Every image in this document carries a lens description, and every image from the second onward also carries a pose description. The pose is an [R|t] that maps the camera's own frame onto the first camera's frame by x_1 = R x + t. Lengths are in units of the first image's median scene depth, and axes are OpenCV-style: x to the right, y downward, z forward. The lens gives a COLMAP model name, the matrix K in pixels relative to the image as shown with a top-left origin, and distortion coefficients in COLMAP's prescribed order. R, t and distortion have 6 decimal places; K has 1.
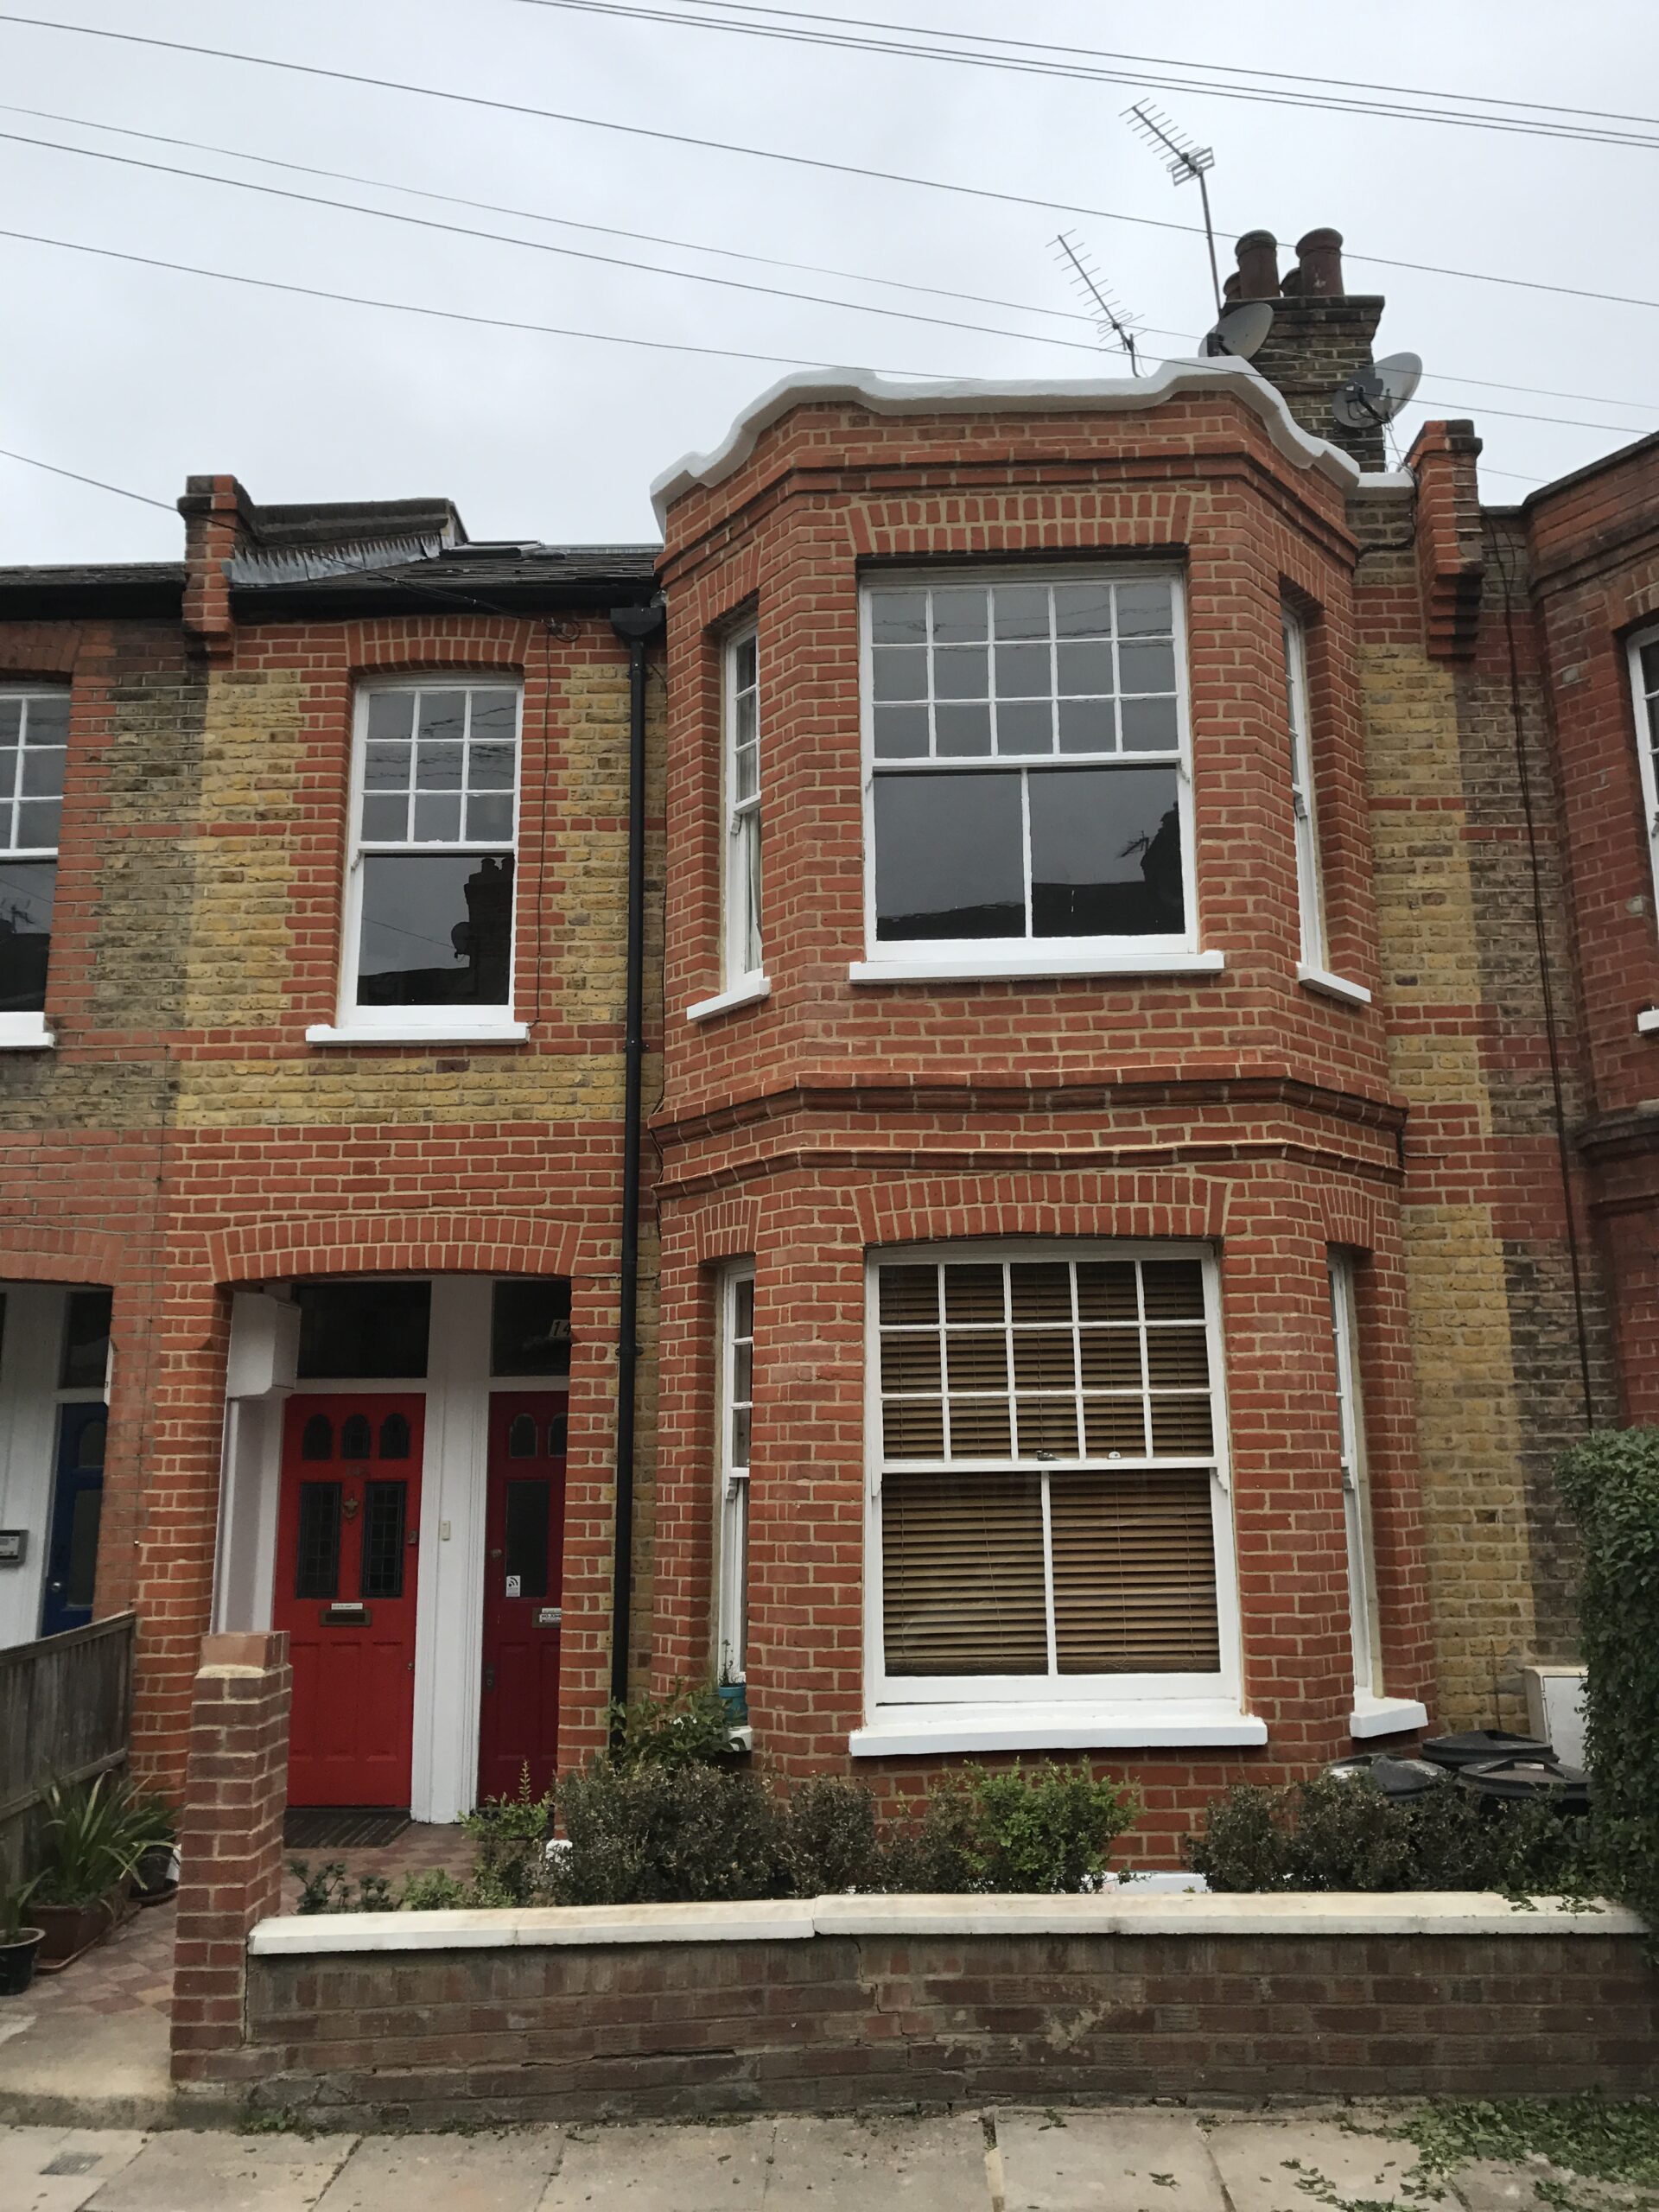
lens RADIAL K [[1788.5, 0, 790.6], [0, 1788.5, 1103.0], [0, 0, 1]] dist [0.006237, -0.000129]
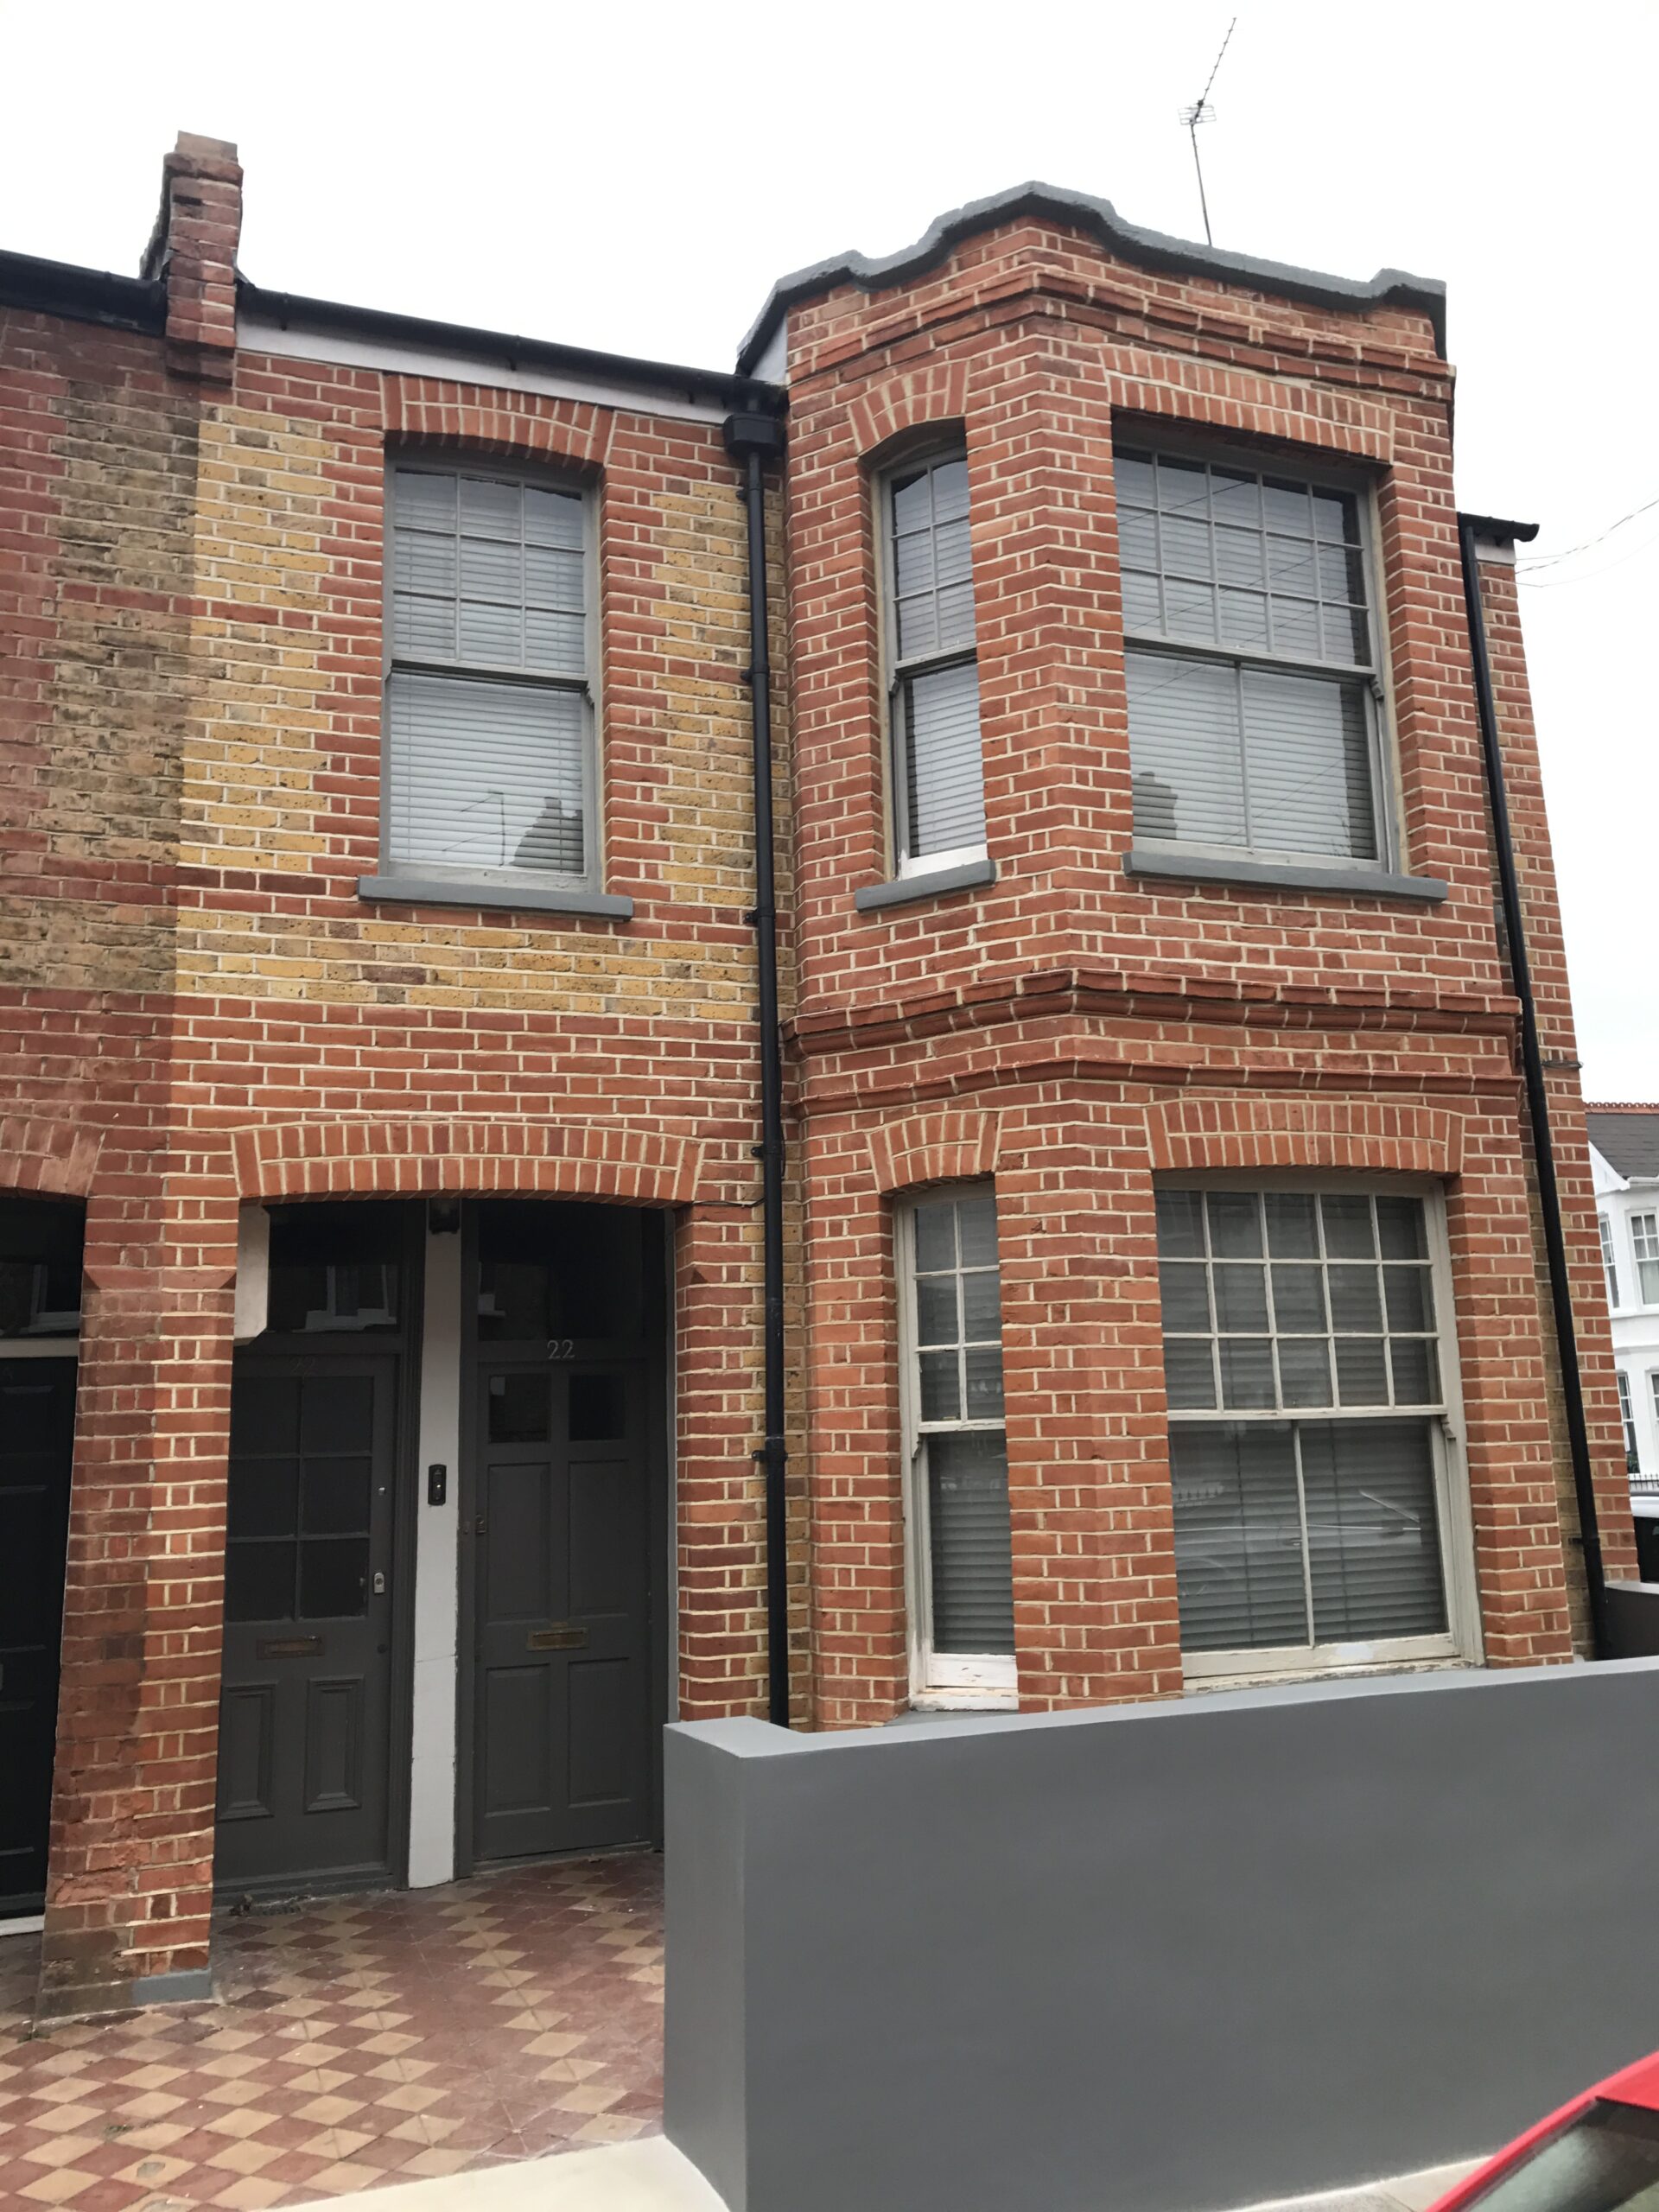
lens RADIAL K [[1788.5, 0, 790.6], [0, 1788.5, 1103.0], [0, 0, 1]] dist [0.006237, -0.000129]
pose [[0.936535, 0.047590, 0.347330, -0.383415], [-0.052898, 0.998583, 0.005810, 0.045553], [-0.346561, -0.023815, 0.937725, 0.206087]]
